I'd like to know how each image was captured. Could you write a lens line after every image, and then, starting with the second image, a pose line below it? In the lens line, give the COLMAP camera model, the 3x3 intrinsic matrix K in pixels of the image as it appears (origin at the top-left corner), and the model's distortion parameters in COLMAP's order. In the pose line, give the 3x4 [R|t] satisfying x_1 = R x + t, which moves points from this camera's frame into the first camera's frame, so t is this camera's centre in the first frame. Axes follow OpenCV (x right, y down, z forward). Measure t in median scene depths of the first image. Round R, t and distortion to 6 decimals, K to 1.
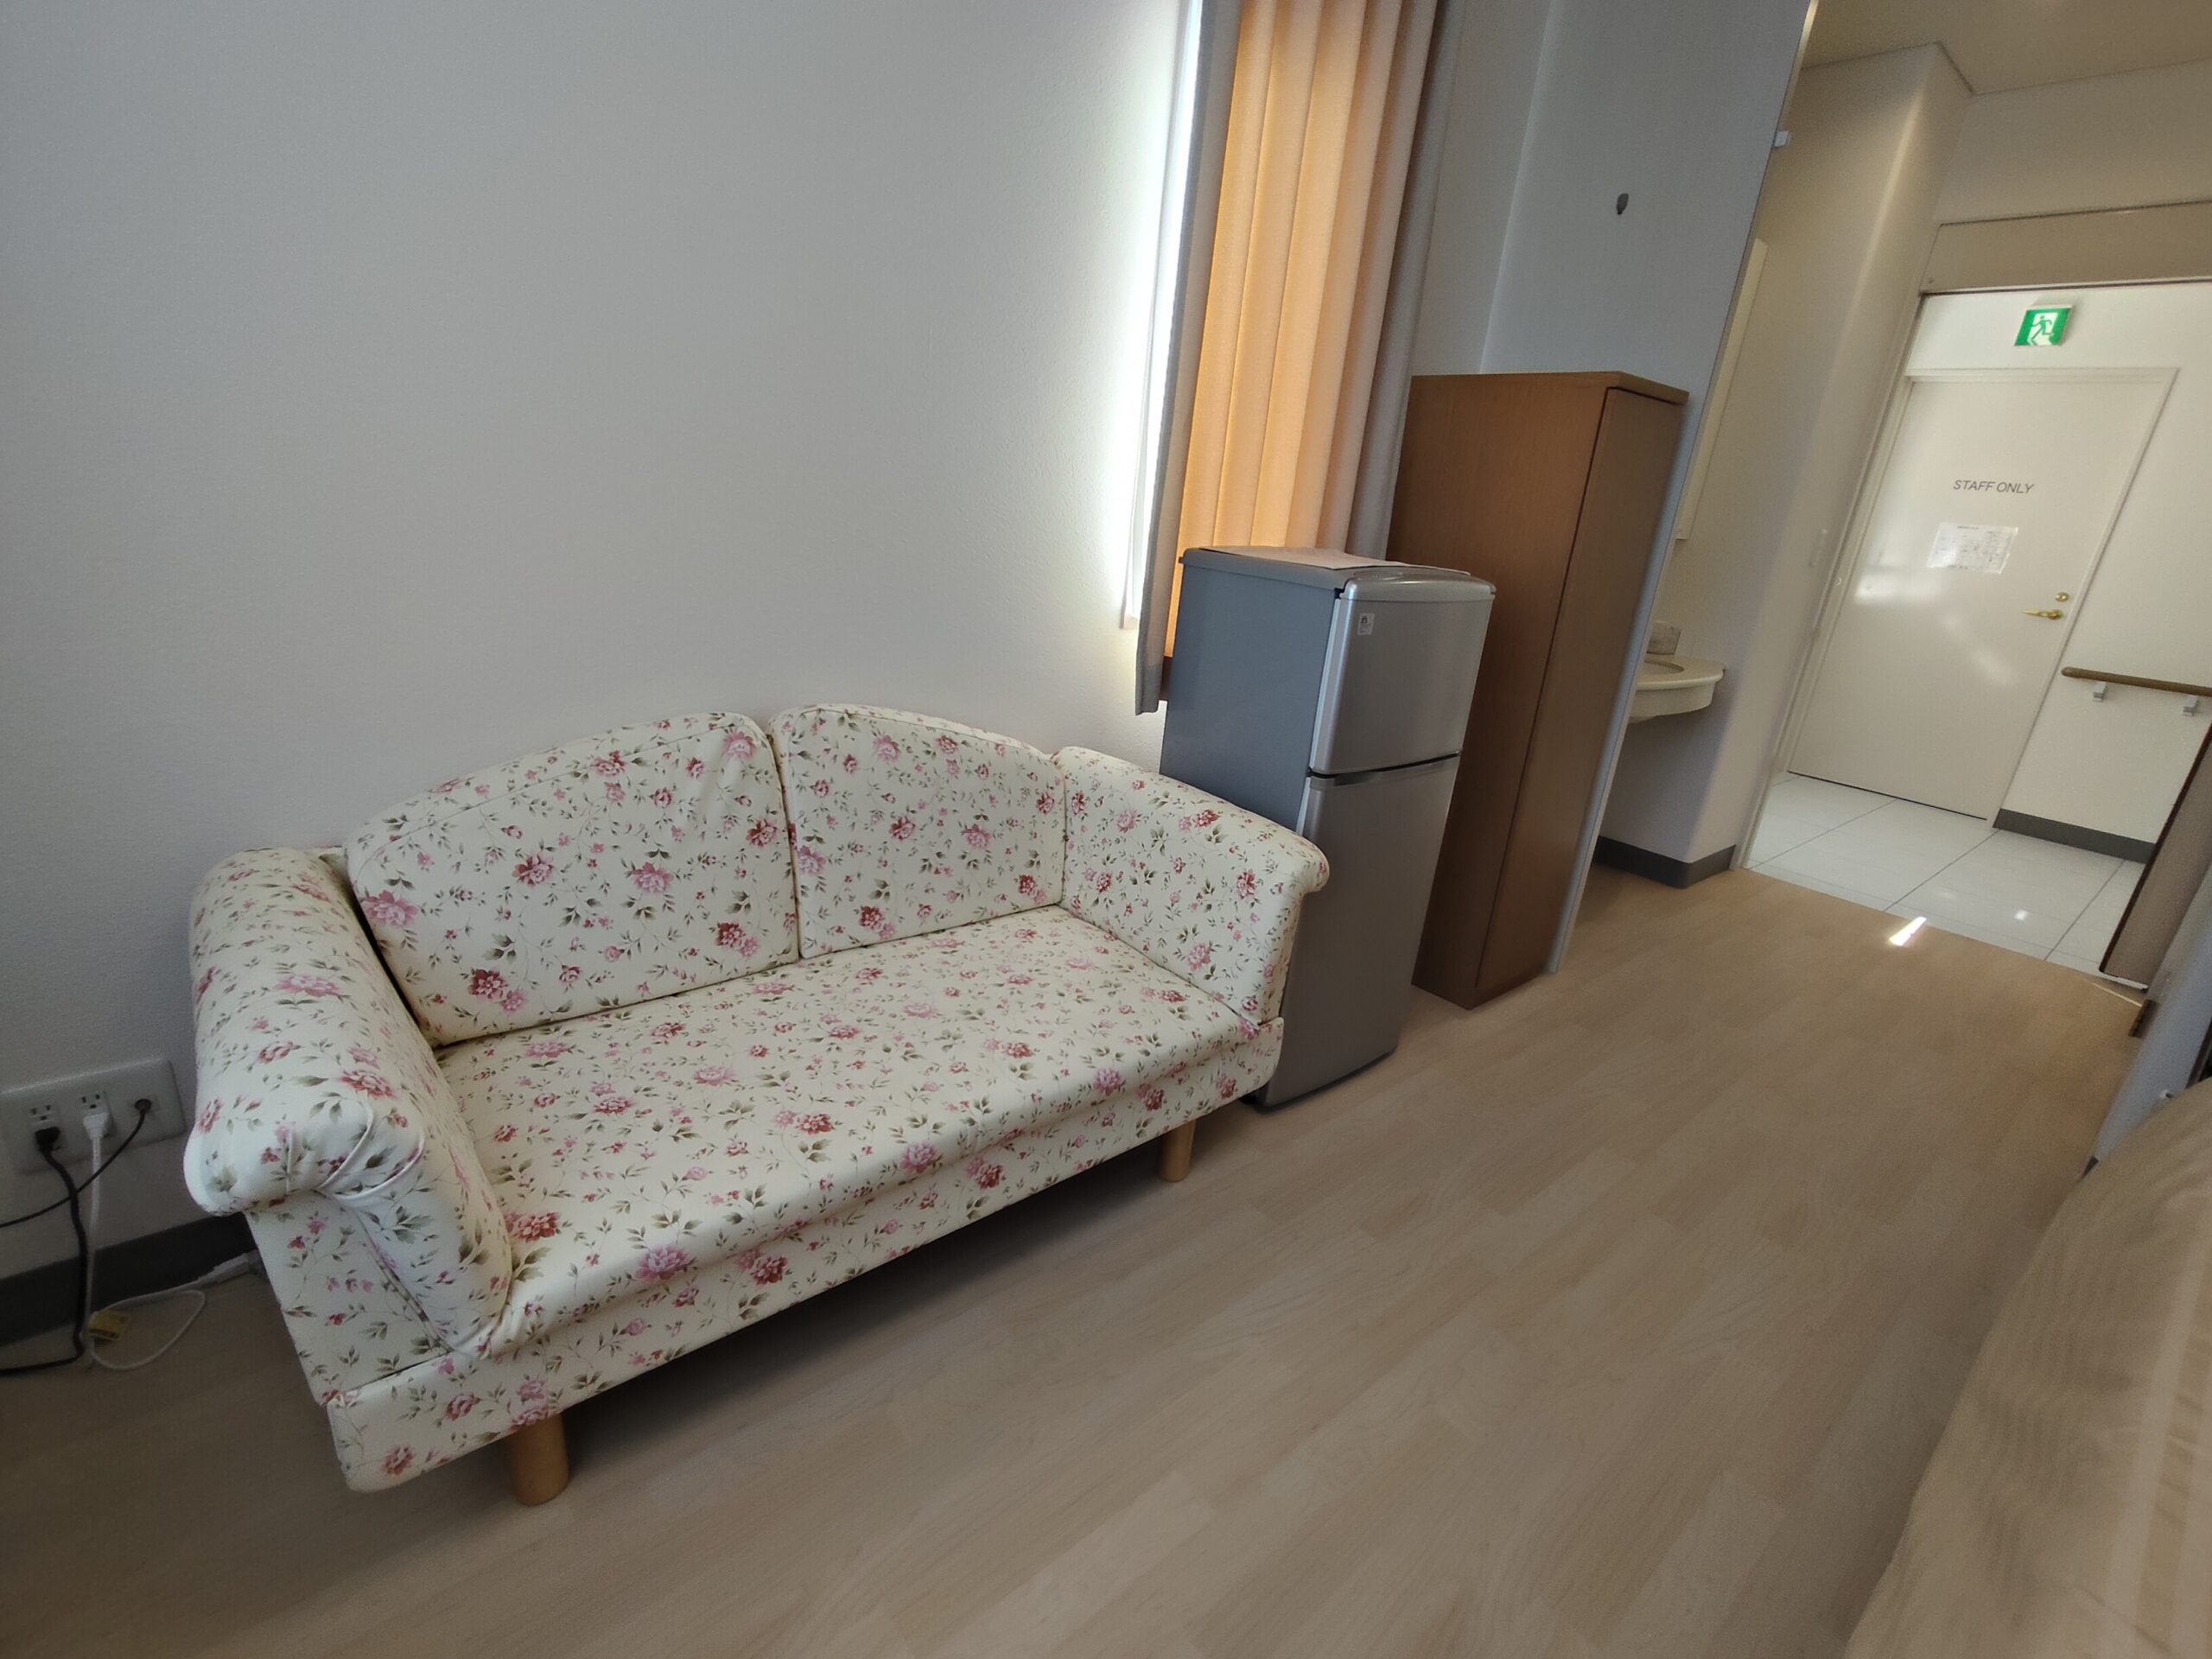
lens RADIAL K [[1022.5, 0, 1109.9], [0, 1022.5, 834.7], [0, 0, 1]] dist [-0.001721, 0.001305]
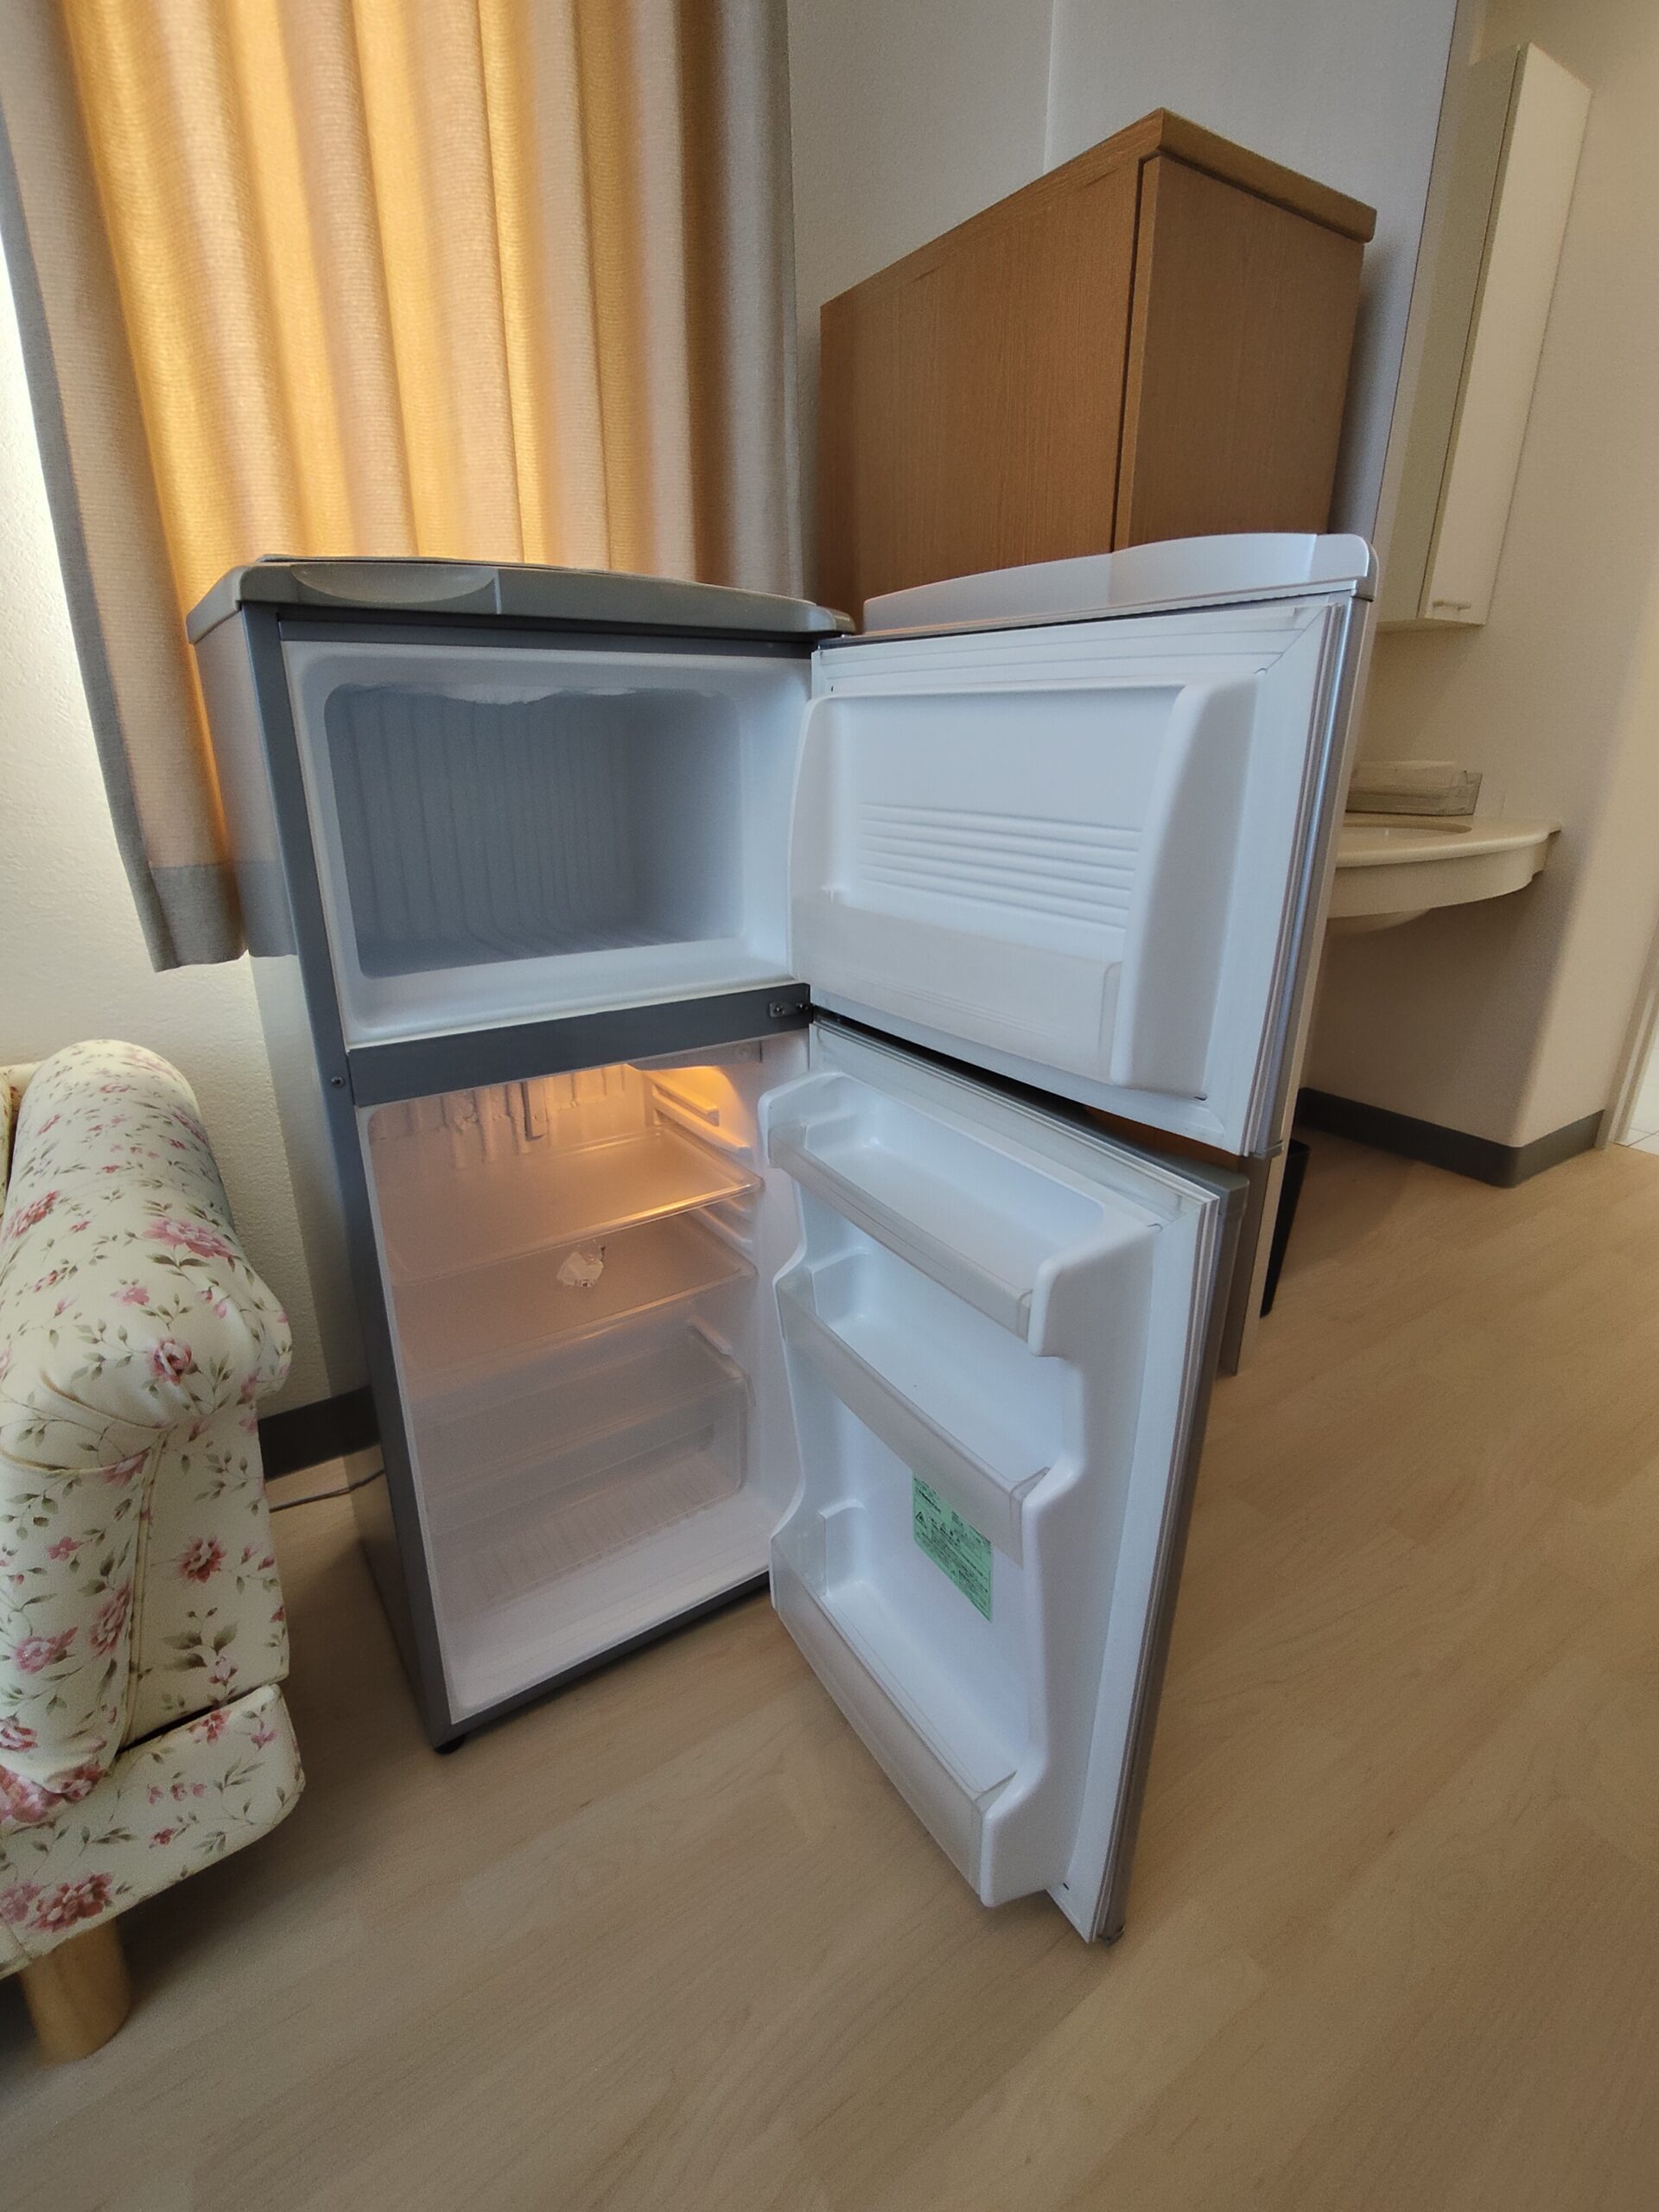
lens RADIAL K [[1022.5, 0, 829.5], [0, 1022.5, 1097.6], [0, 0, 1]] dist [-0.001721, 0.001305]
pose [[0.989254, -0.050064, -0.137367, 0.261144], [0.051071, 0.998688, 0.003812, -0.027241], [0.136996, -0.010787, 0.990513, 0.357468]]
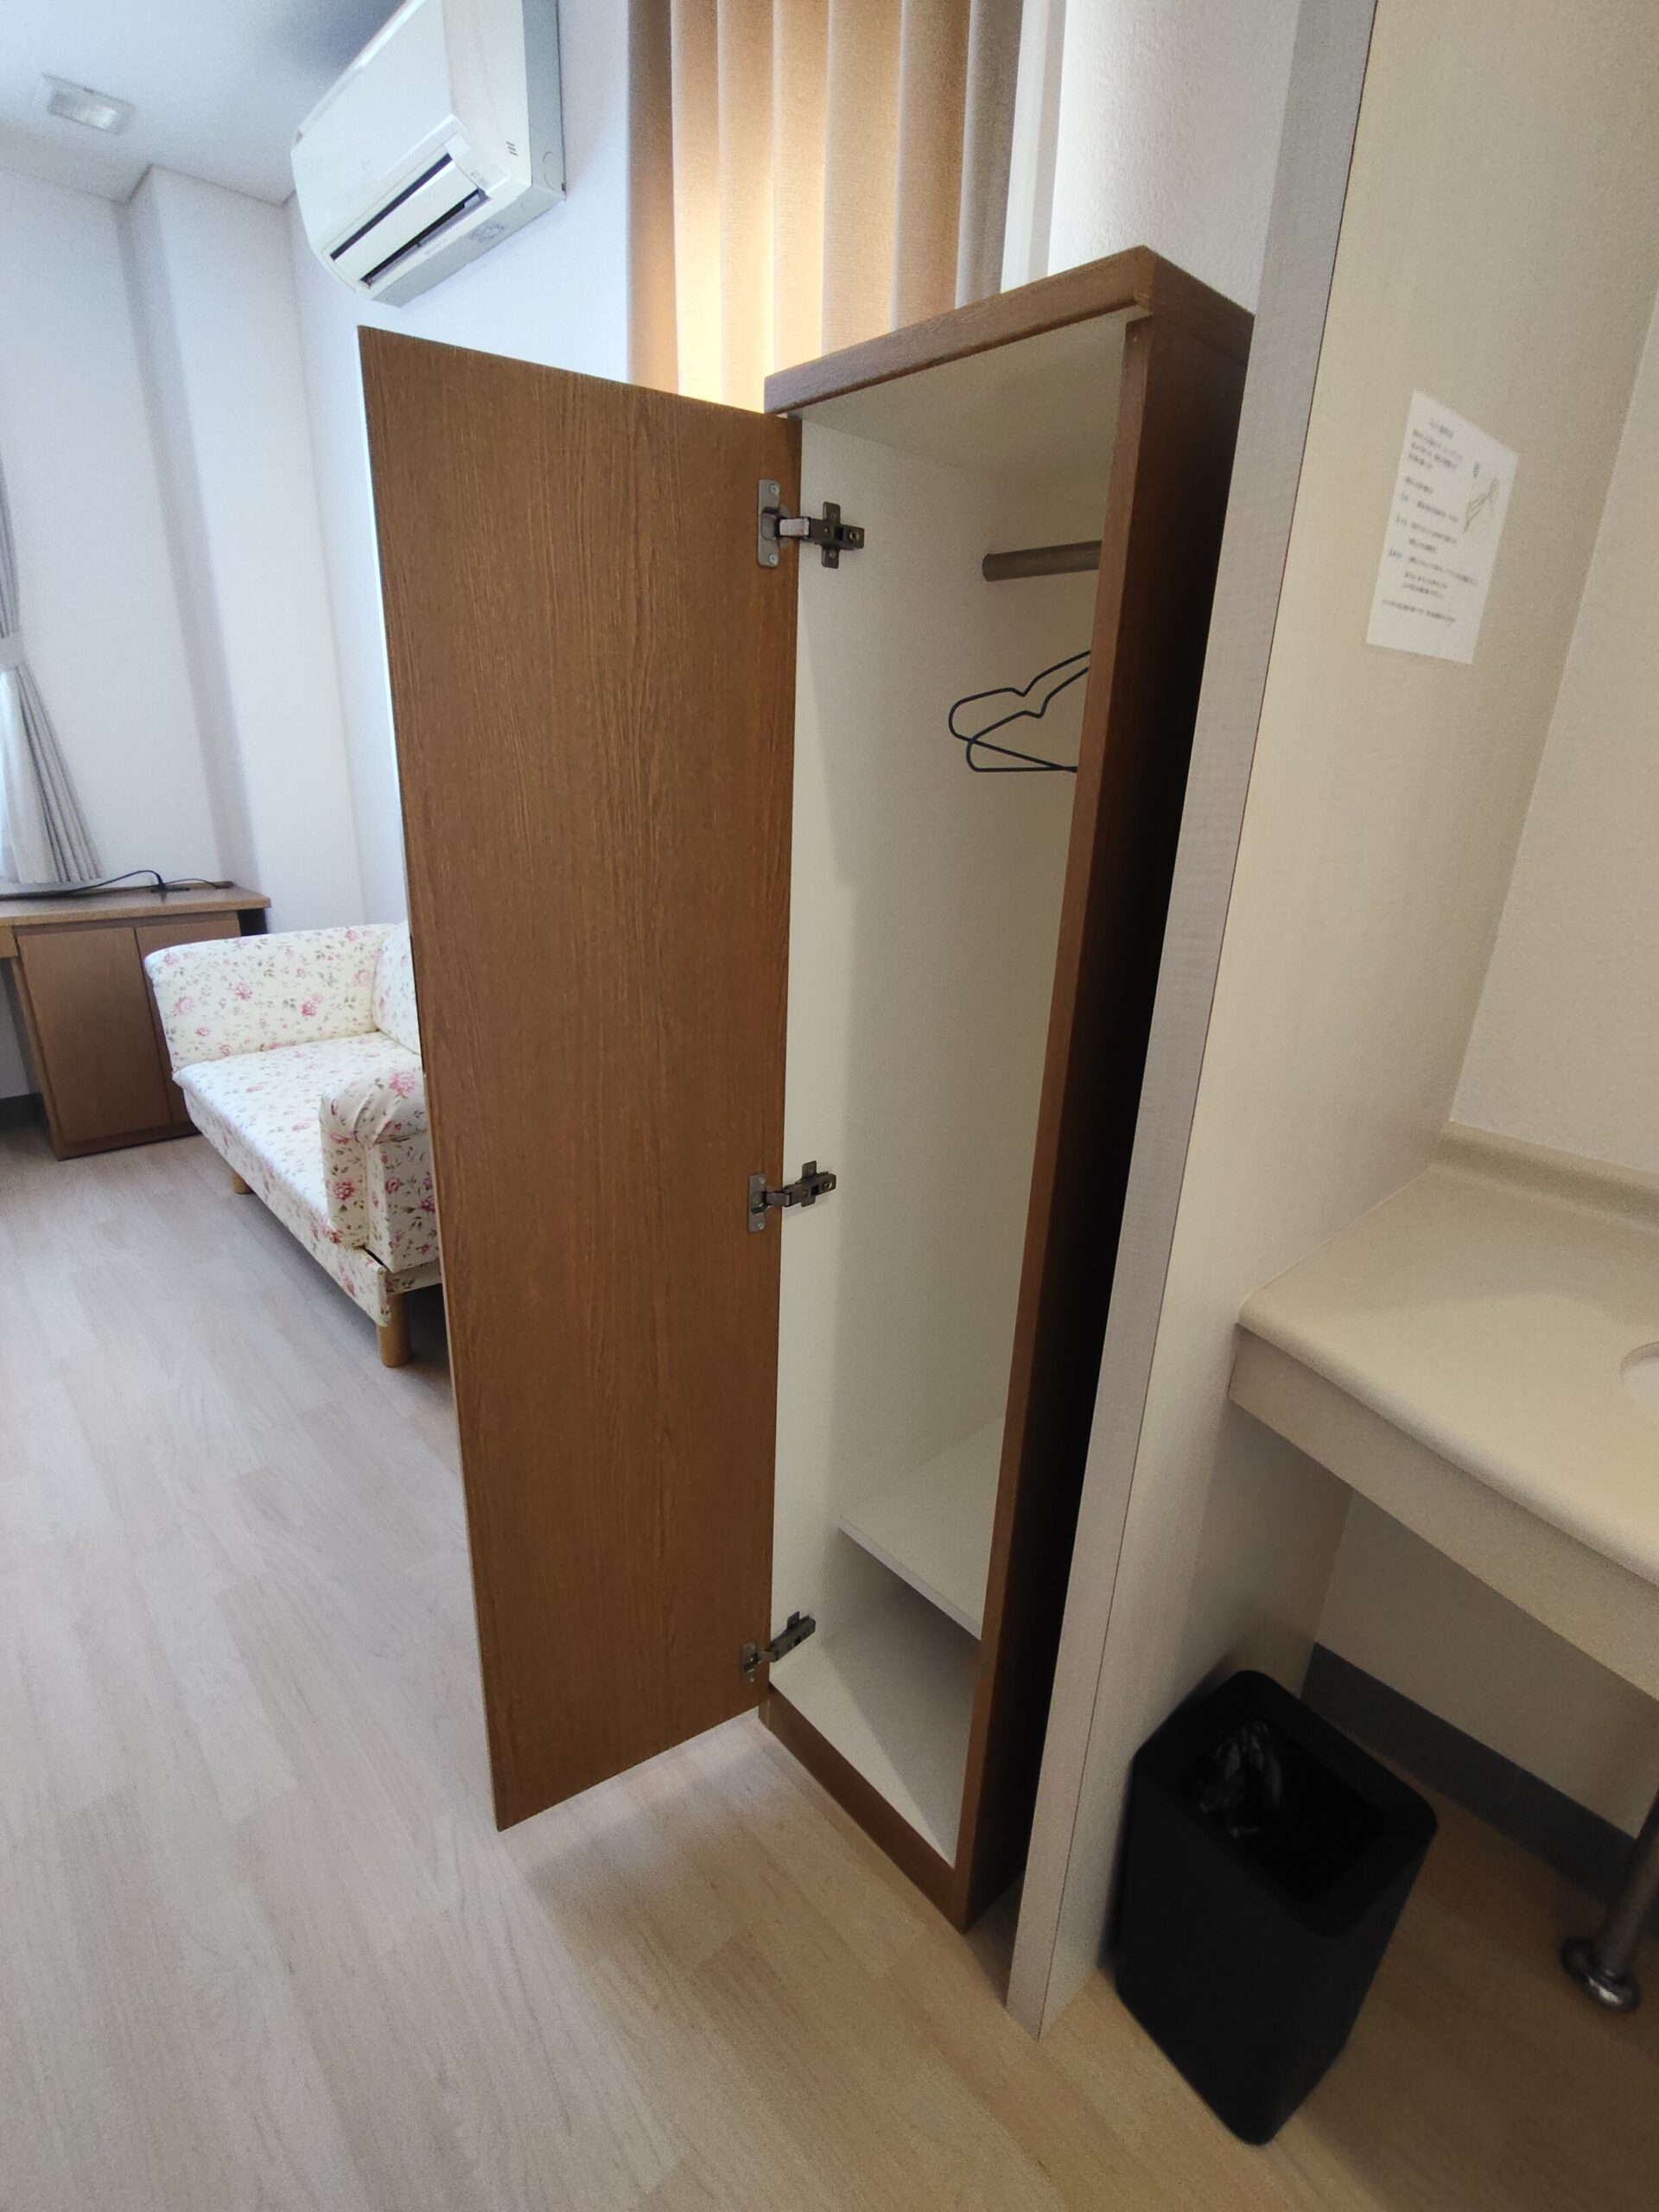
lens RADIAL K [[1022.5, 0, 833.5], [0, 1022.5, 1104.9], [0, 0, 1]] dist [-0.001721, 0.001305]
pose [[0.042658, 0.251207, -0.966993, 0.620773], [-0.351122, 0.909902, 0.220886, -0.187557], [0.935357, 0.330110, 0.127019, 0.696513]]
